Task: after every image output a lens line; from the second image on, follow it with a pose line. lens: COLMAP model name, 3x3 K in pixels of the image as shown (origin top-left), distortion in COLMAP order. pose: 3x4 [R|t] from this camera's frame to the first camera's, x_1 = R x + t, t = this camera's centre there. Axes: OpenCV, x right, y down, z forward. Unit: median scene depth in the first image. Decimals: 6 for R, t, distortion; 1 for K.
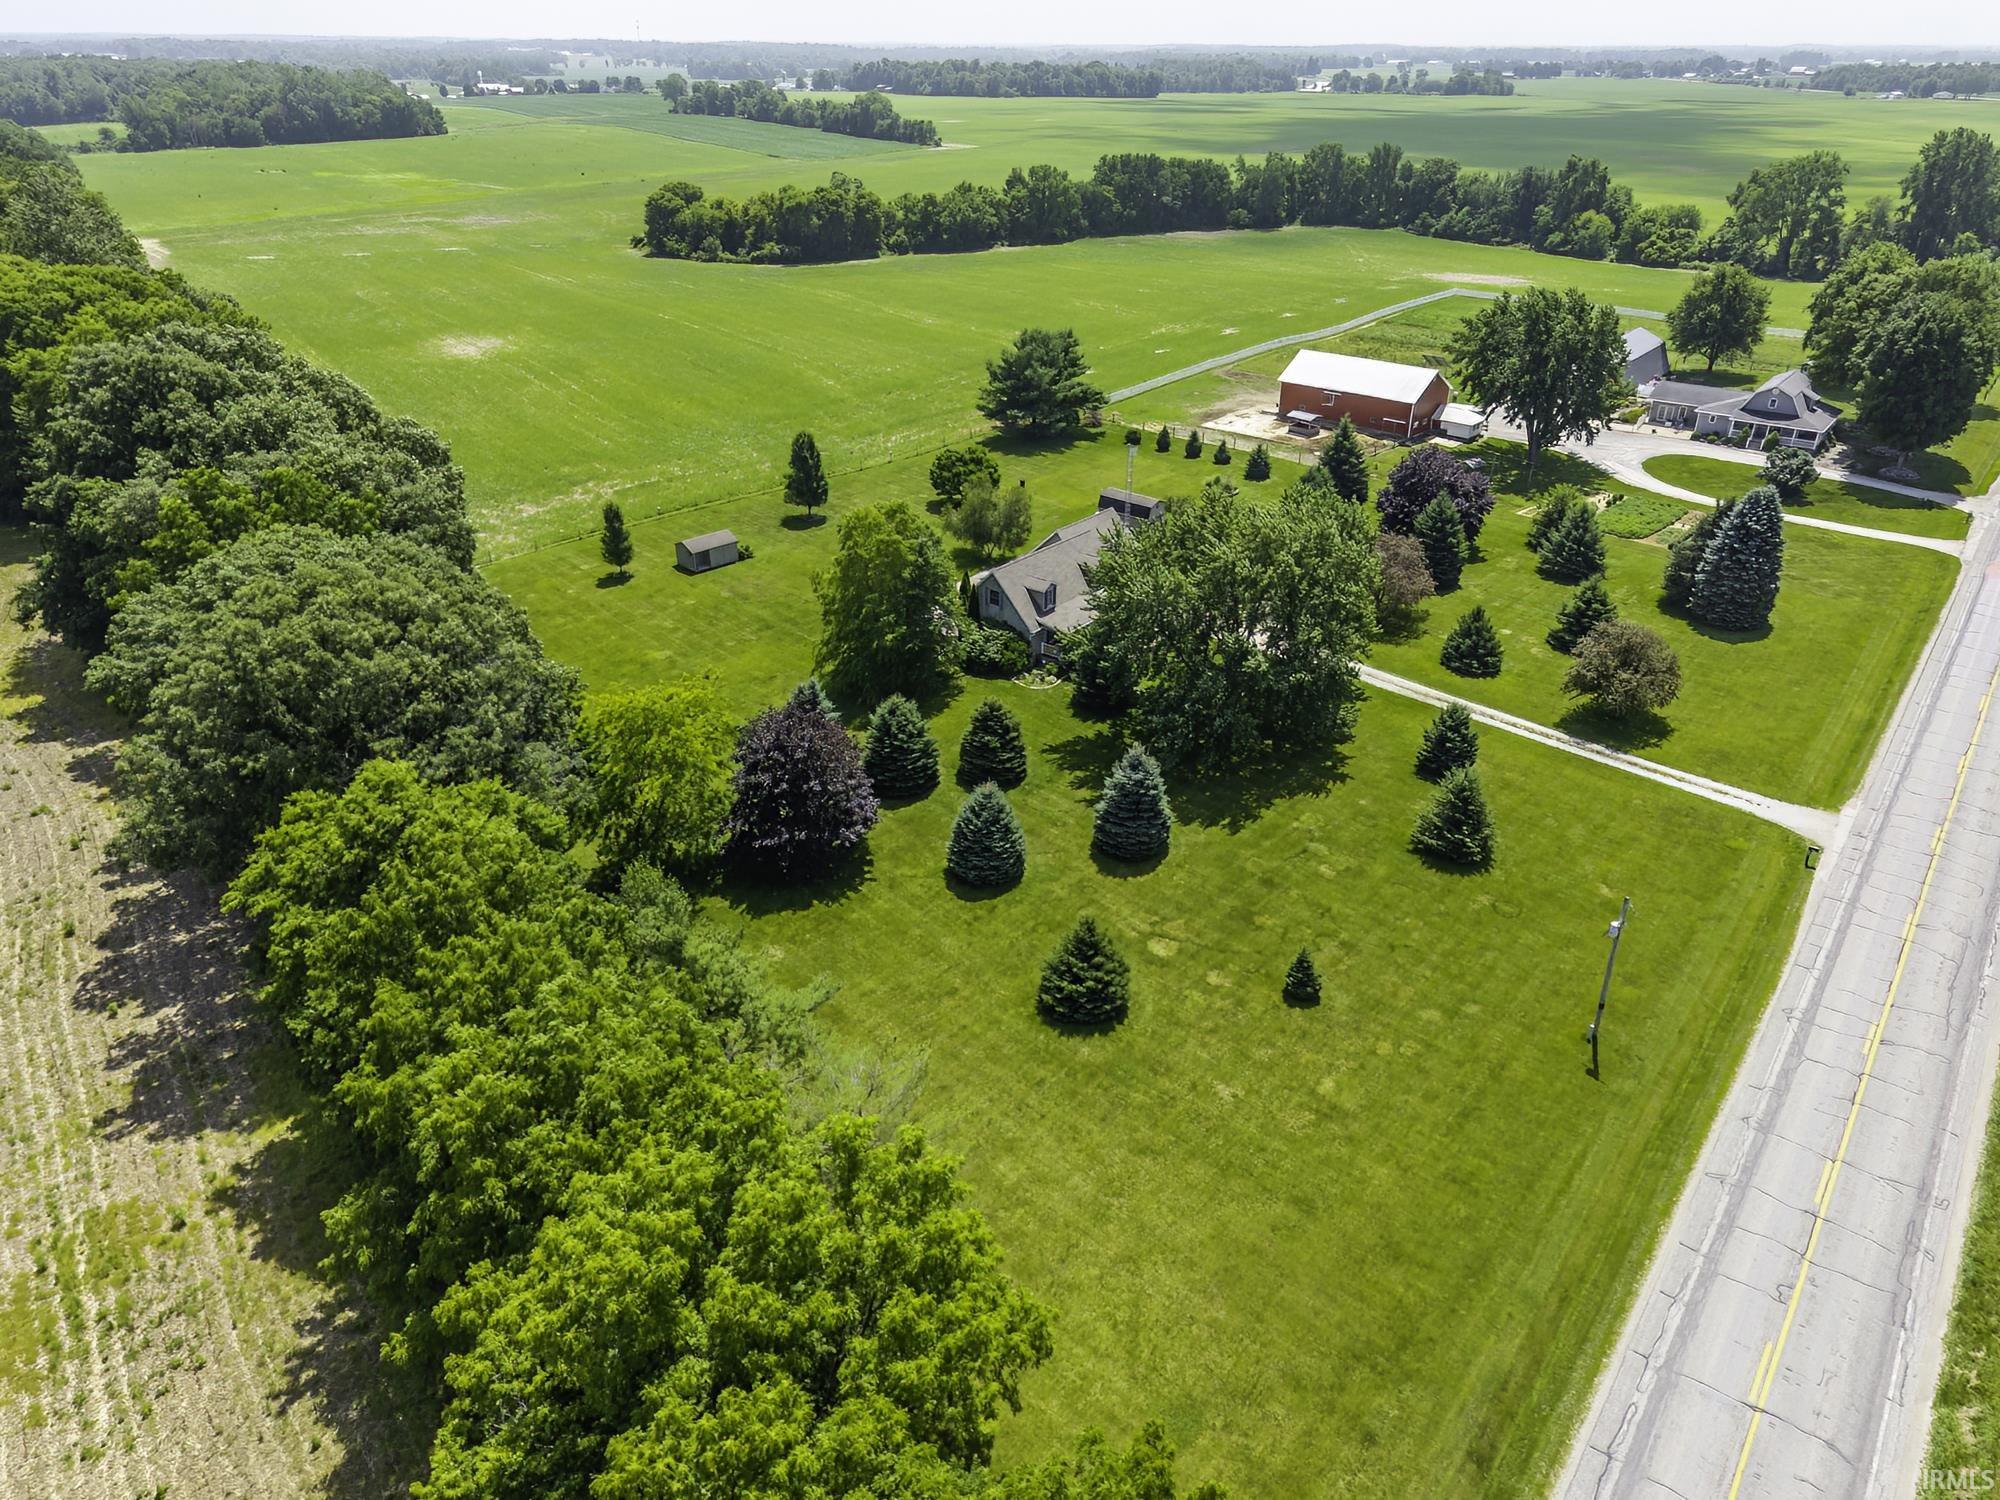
lens RADIAL K [[1357.2, 0, 1002.6], [0, 1357.2, 717.8], [0, 0, 1]] dist [0.074760, -0.047607]
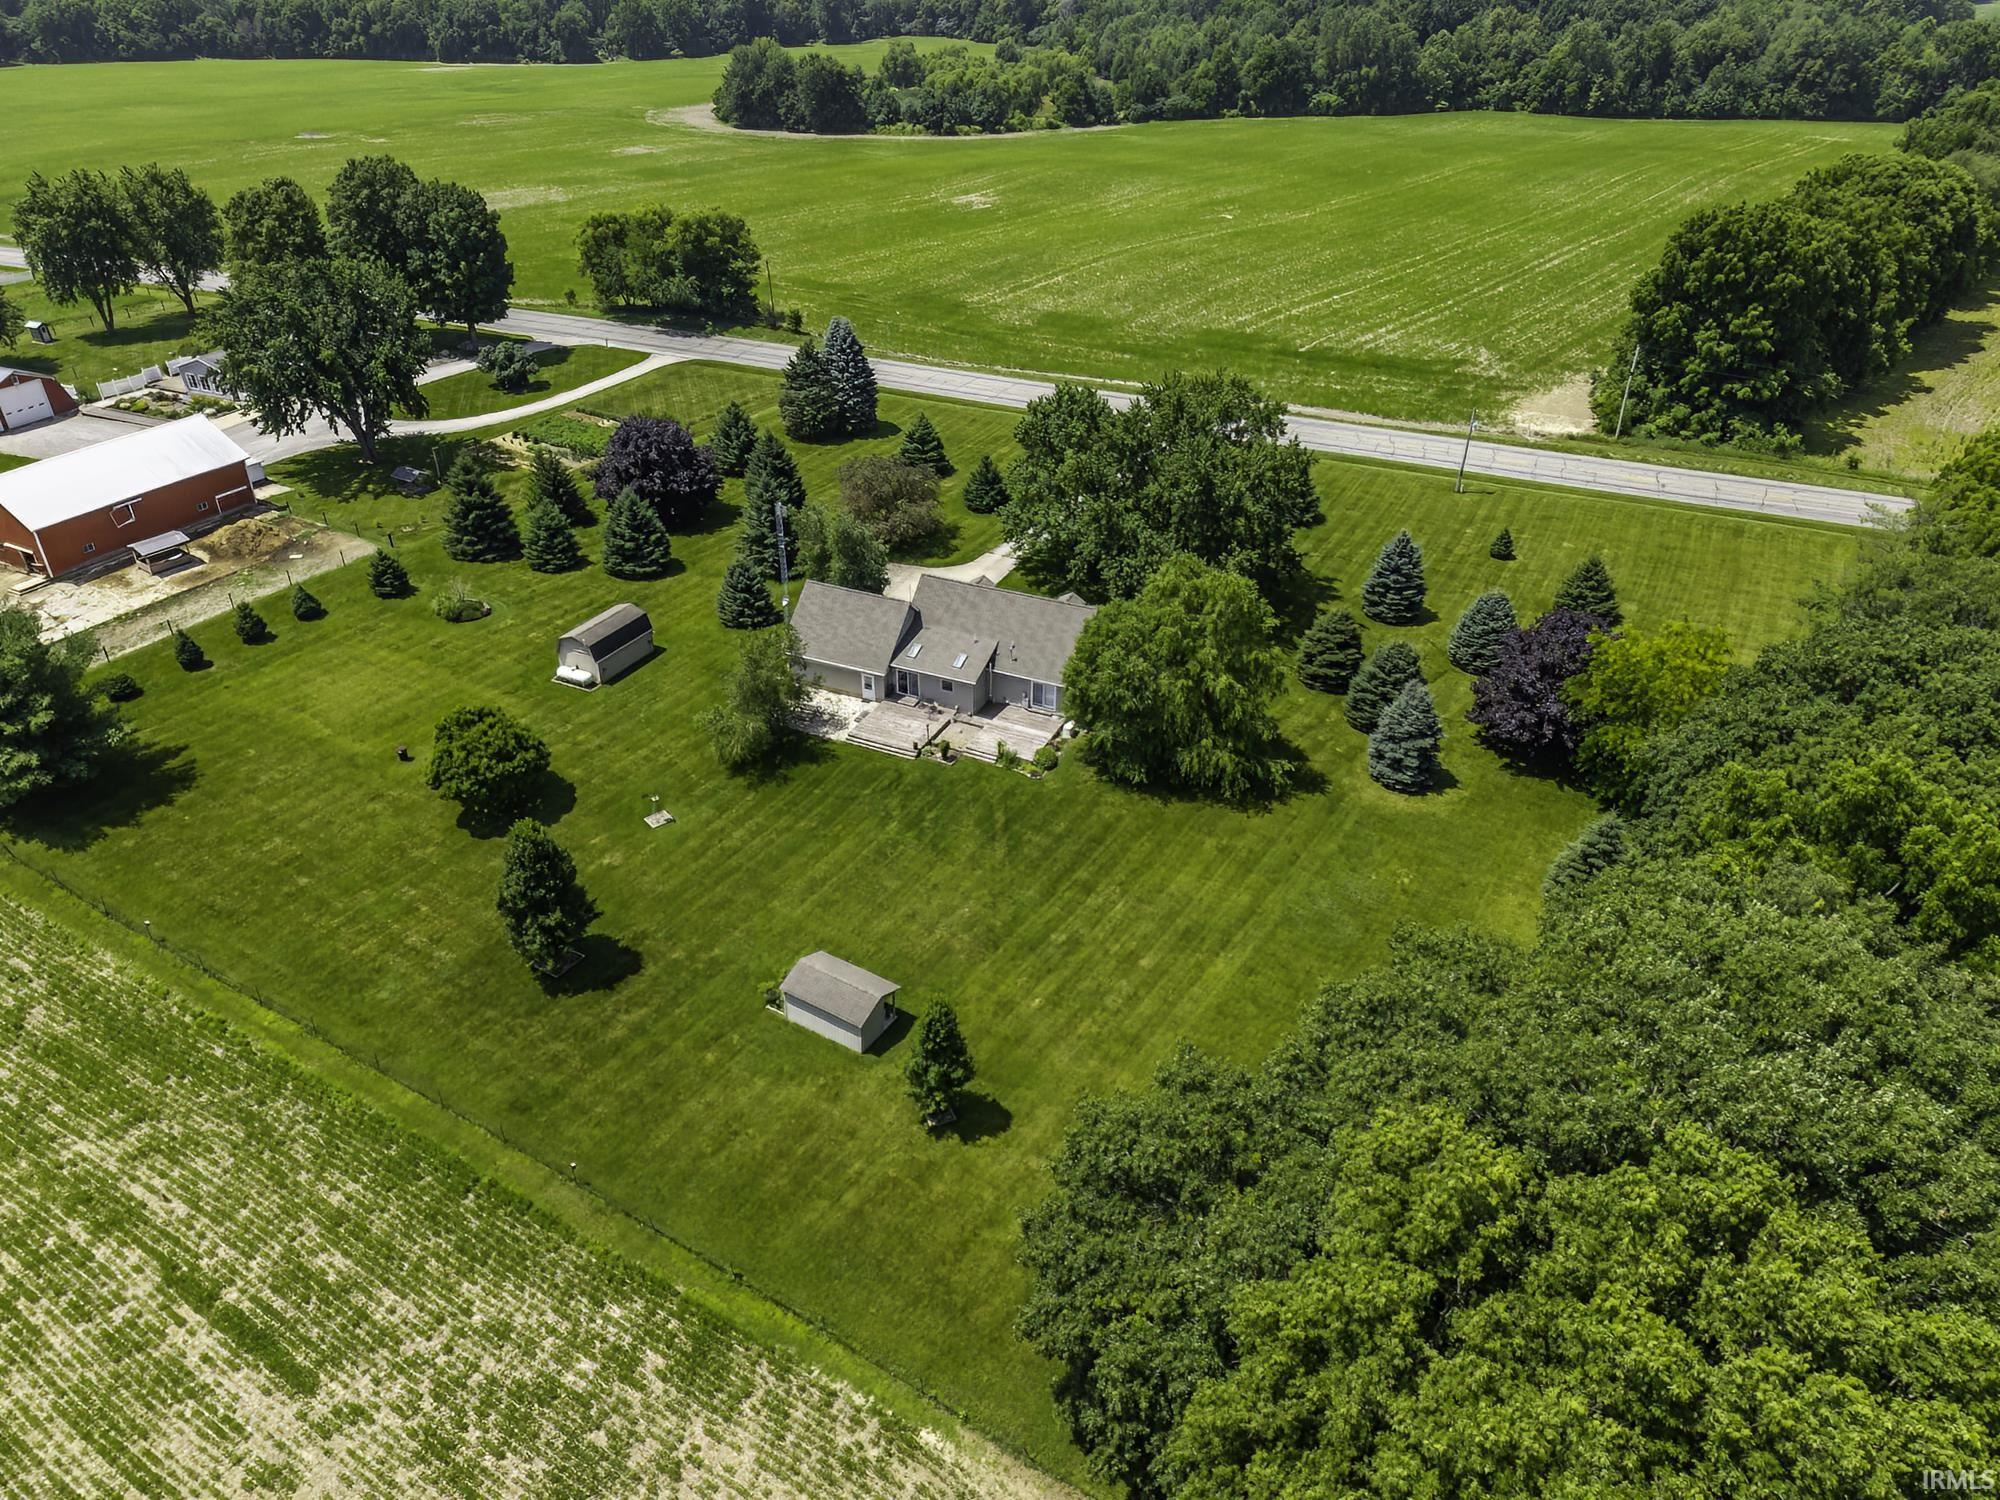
lens RADIAL K [[1325.3, 0, 1000.0], [0, 1325.3, 750.0], [0, 0, 1]] dist [0.045959, -0.026001]
pose [[-0.241434, -0.526722, 0.815030, -0.445351], [0.424289, 0.698049, 0.576807, -0.341009], [-0.872748, 0.485069, 0.054950, 0.632458]]
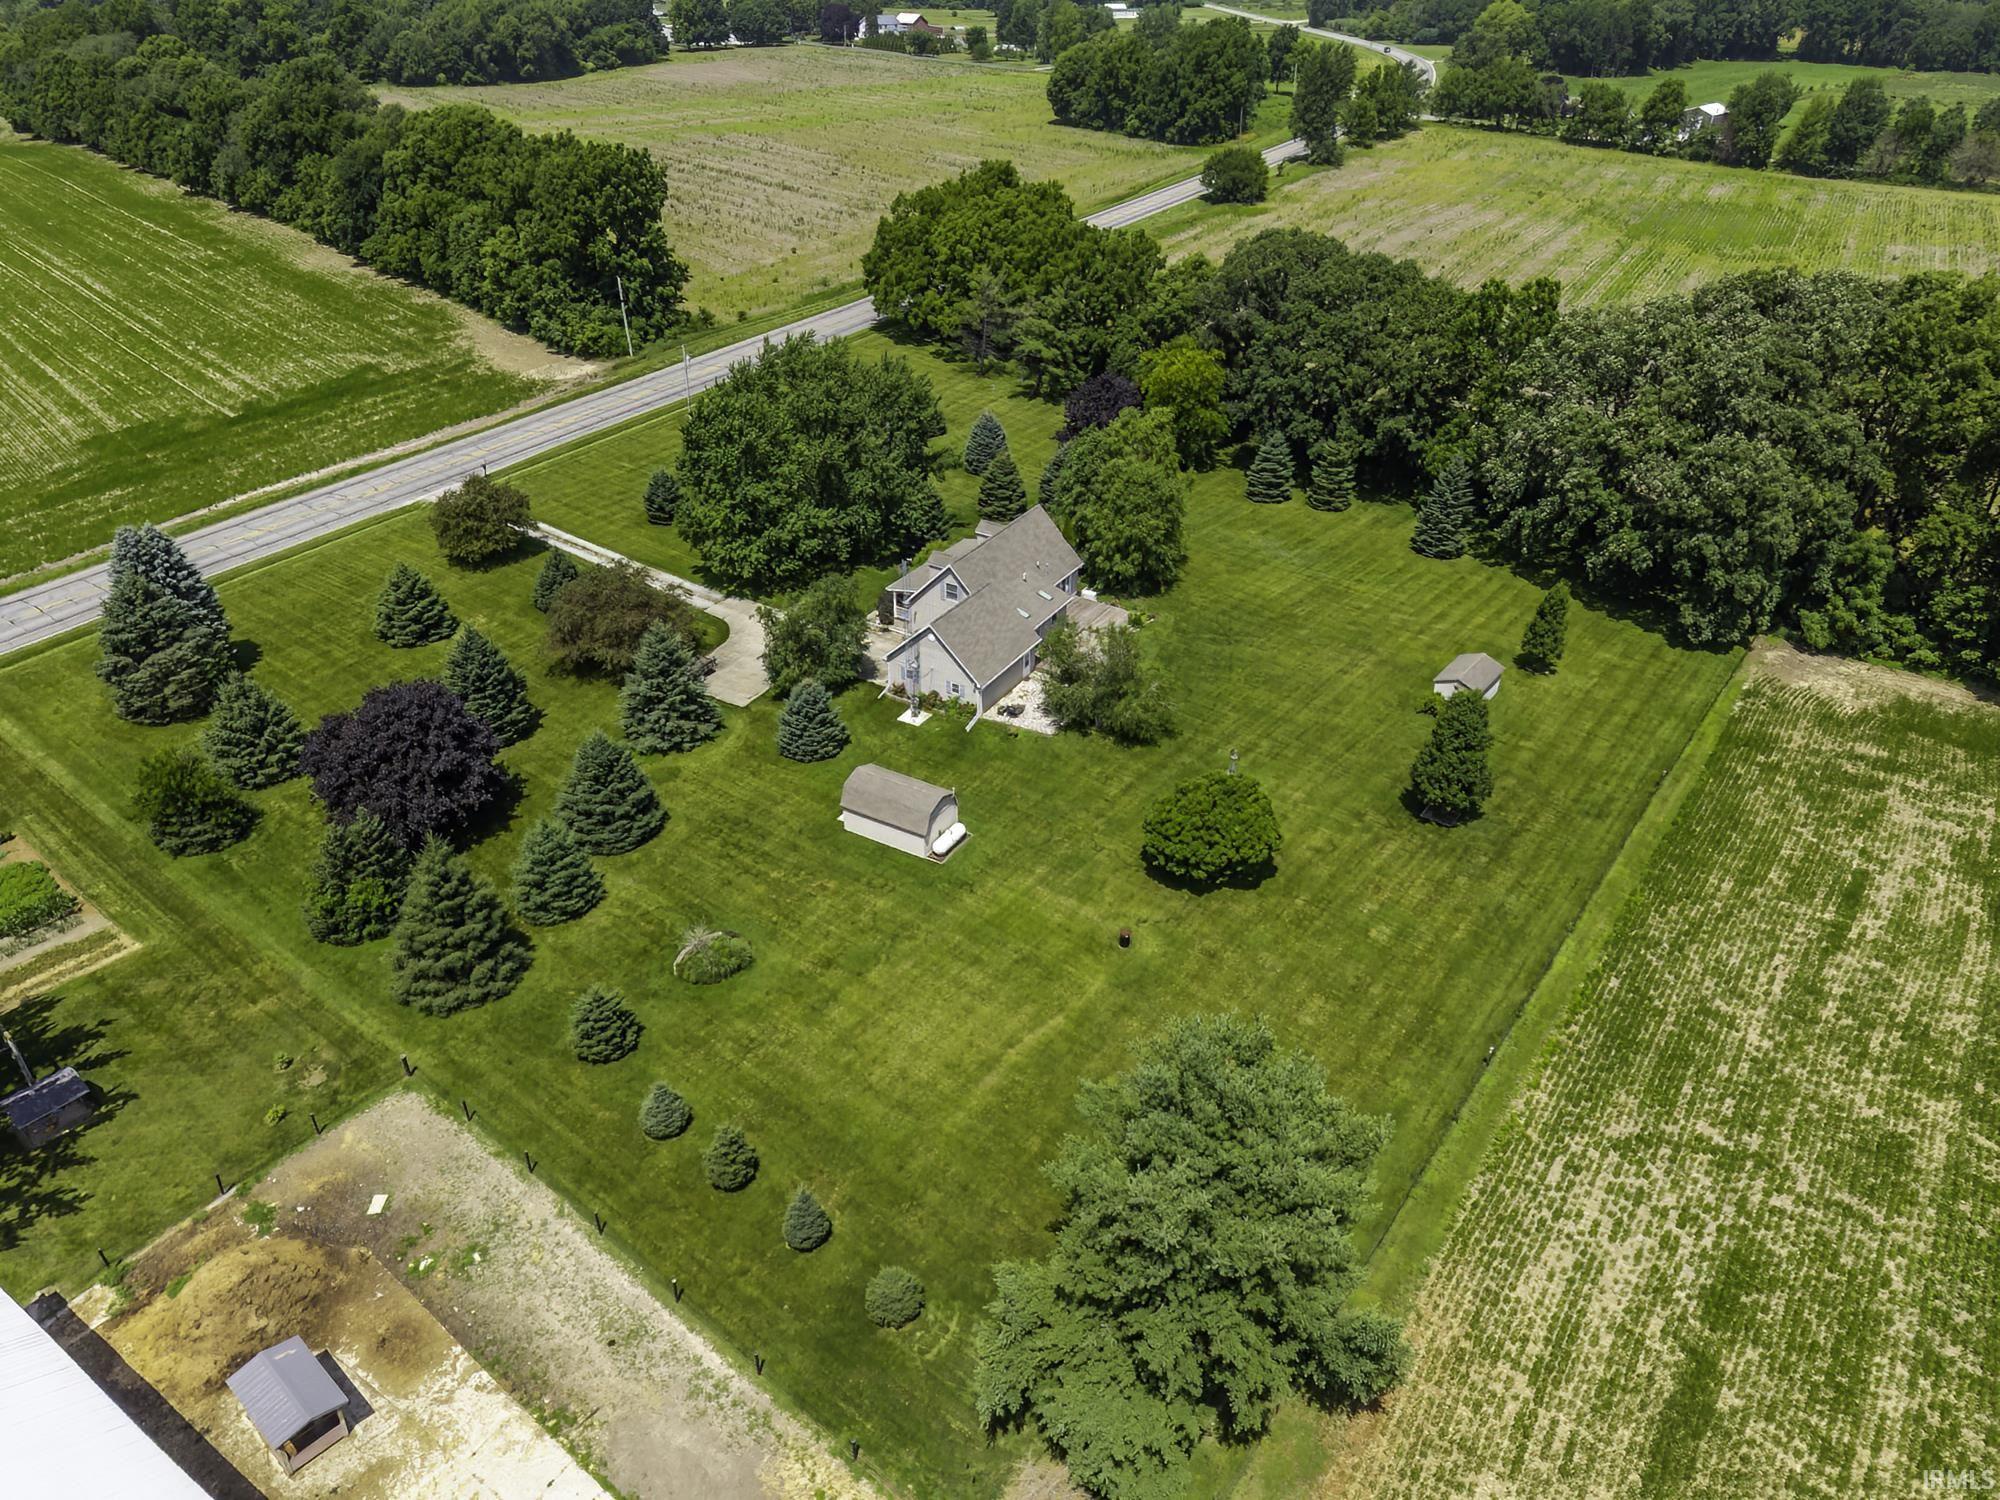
lens RADIAL K [[1325.3, 0, 1000.0], [0, 1325.3, 750.0], [0, 0, 1]] dist [0.045959, -0.026001]
pose [[-0.990087, 0.053158, -0.130006, 0.097837], [-0.083238, 0.523480, 0.847962, -0.522761], [0.113131, 0.850378, -0.513867, 1.008414]]
